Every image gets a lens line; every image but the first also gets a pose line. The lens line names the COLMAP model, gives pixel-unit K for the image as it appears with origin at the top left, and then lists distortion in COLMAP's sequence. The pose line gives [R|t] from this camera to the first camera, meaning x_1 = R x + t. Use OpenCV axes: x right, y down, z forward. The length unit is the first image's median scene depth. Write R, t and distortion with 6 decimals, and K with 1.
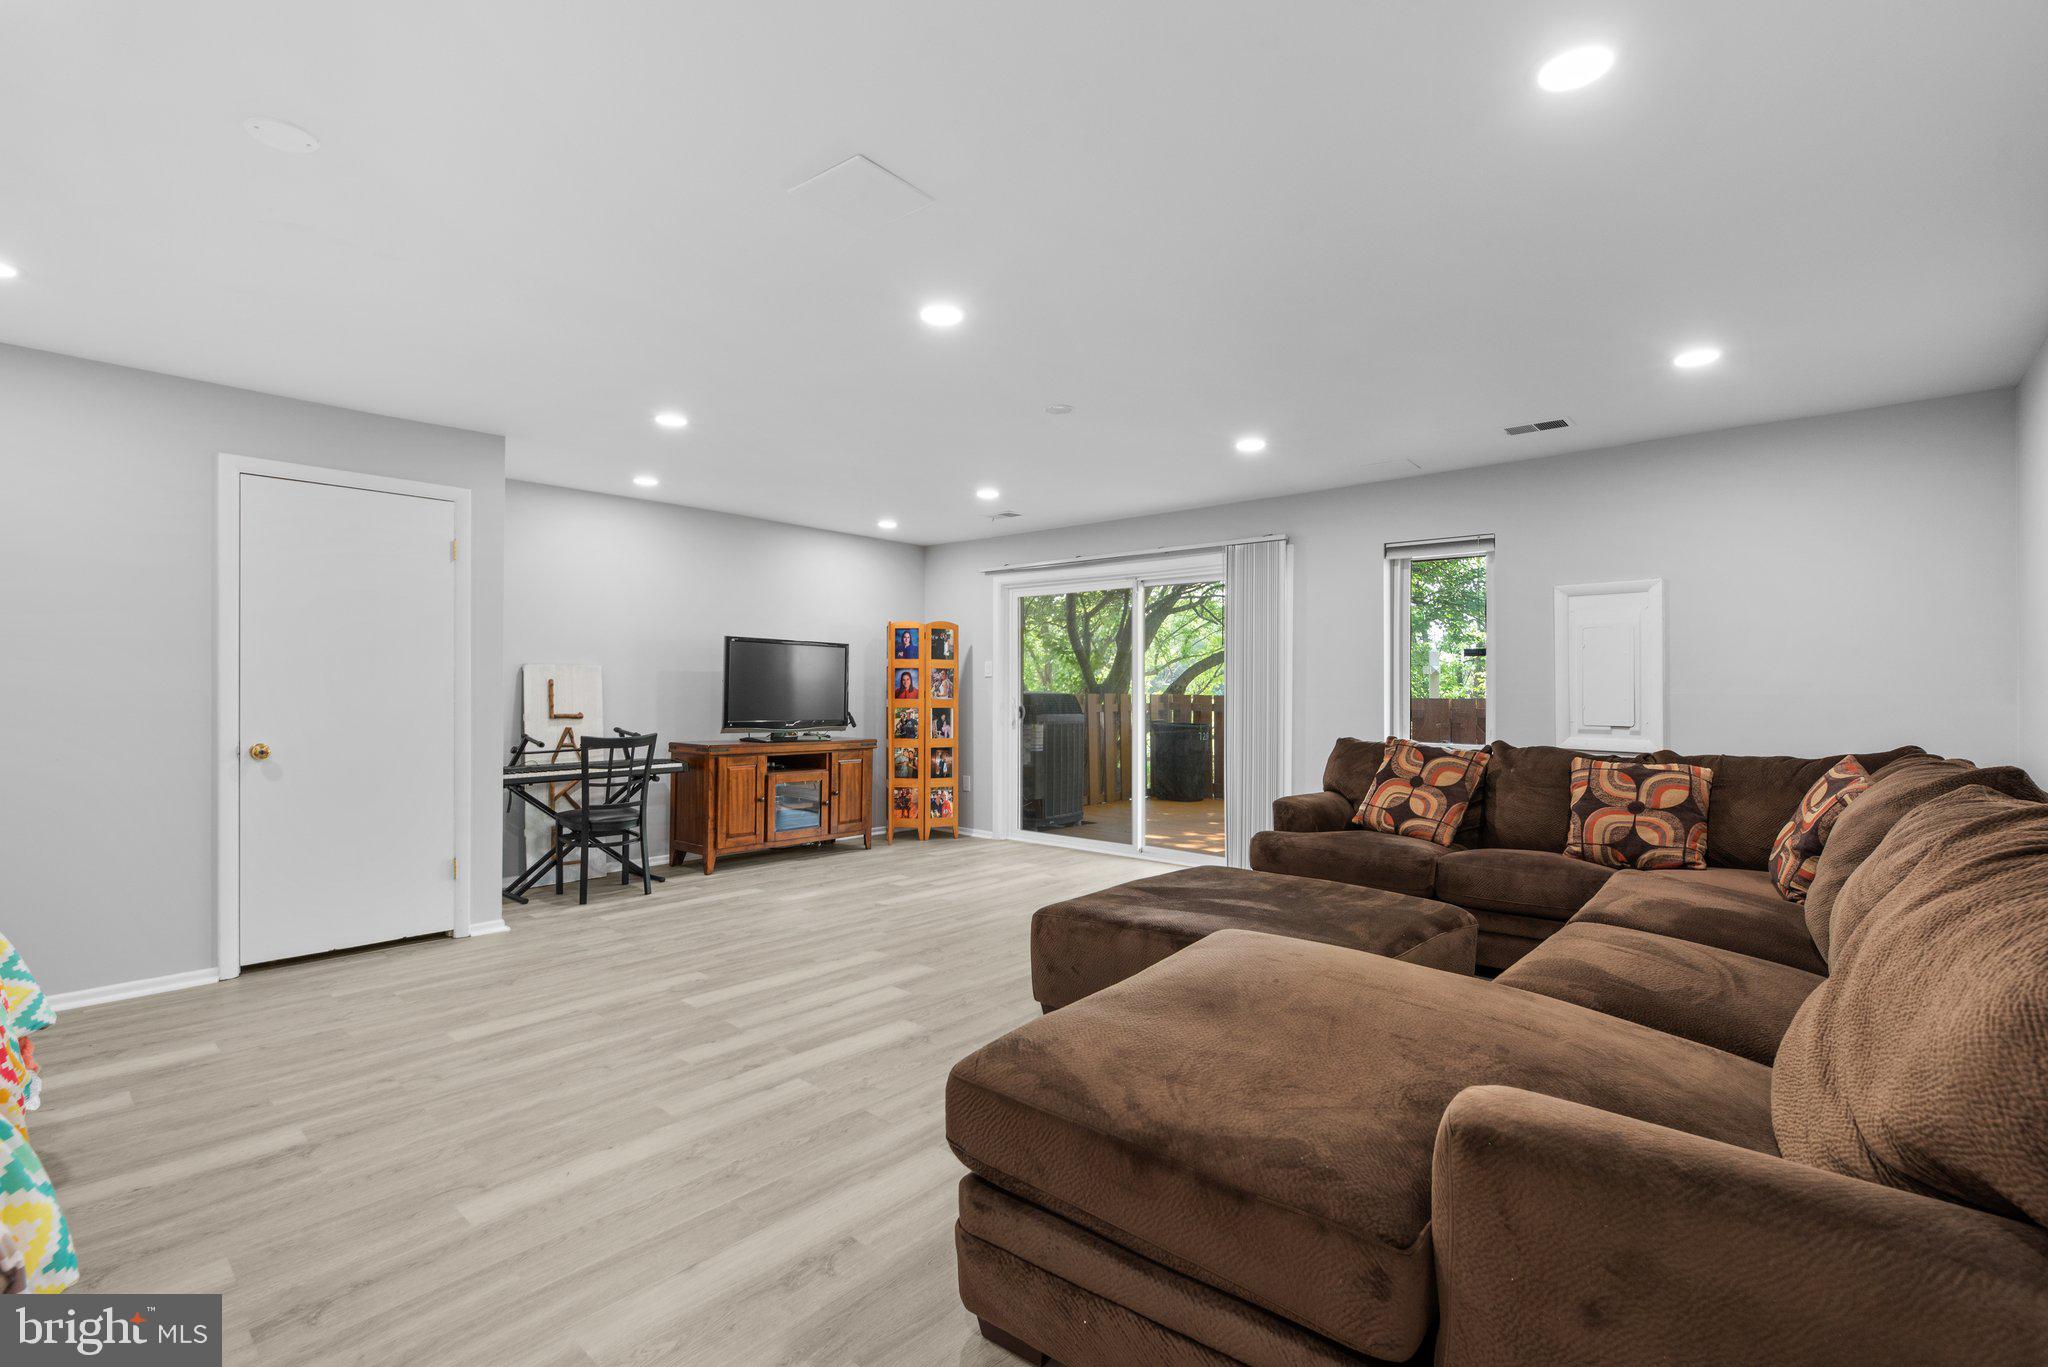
lens RADIAL K [[923.3, 0, 1024.5], [0, 923.3, 669.9], [0, 0, 1]] dist [0.001299, 0.001713]
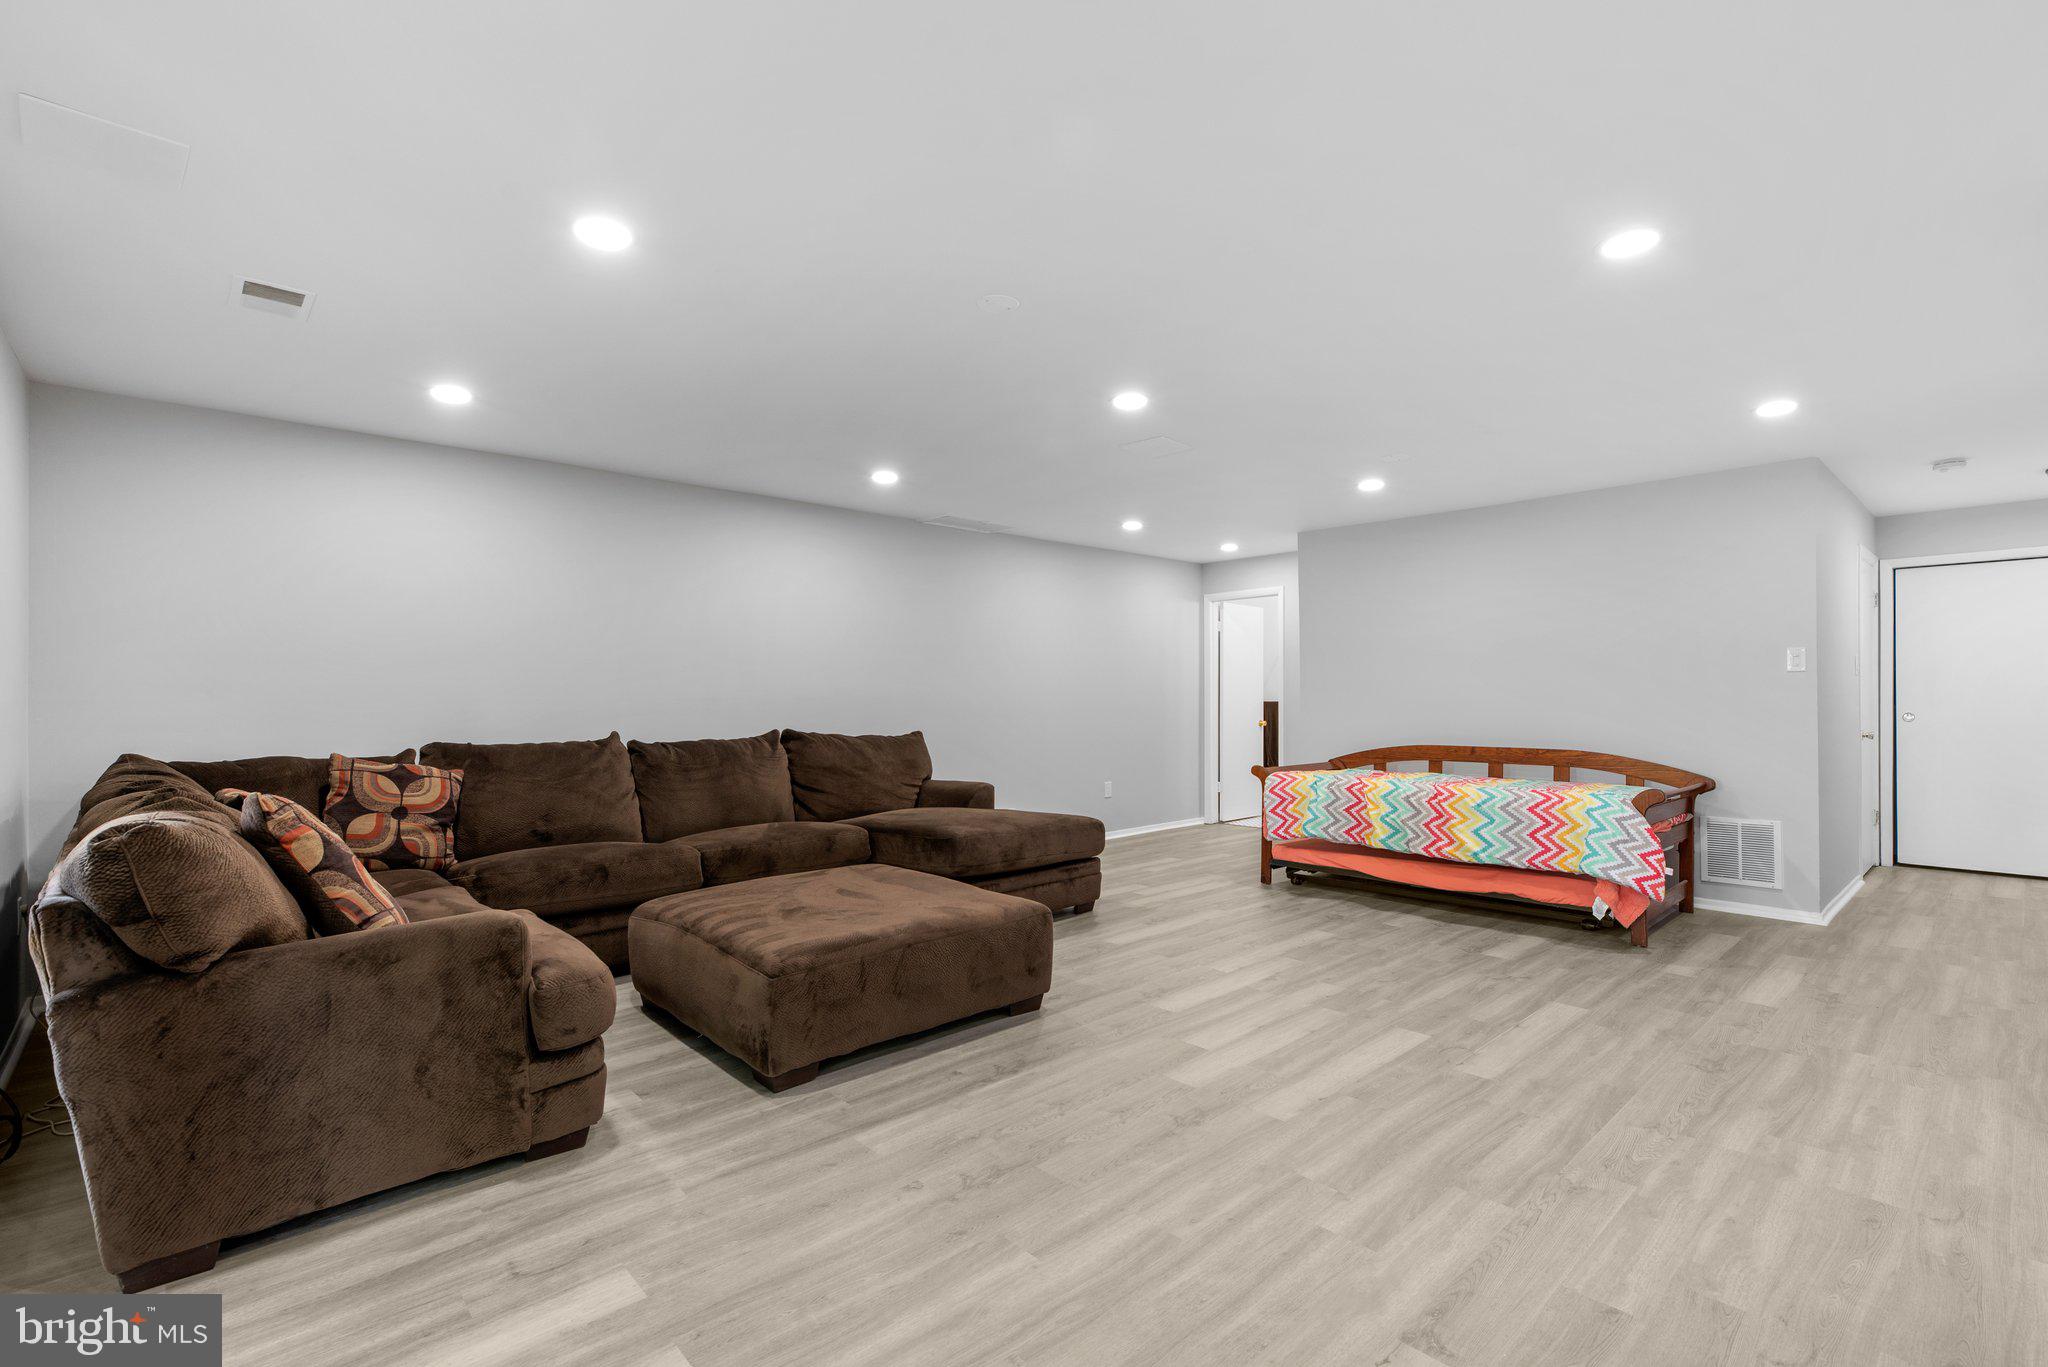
lens RADIAL K [[923.3, 0, 1066.0], [0, 923.3, 703.0], [0, 0, 1]] dist [0.001299, 0.001713]
pose [[-0.997933, -0.000905, 0.064260, -0.075312], [-0.001960, 0.999864, -0.016359, 0.047663], [-0.064237, -0.016451, -0.997799, 2.042363]]
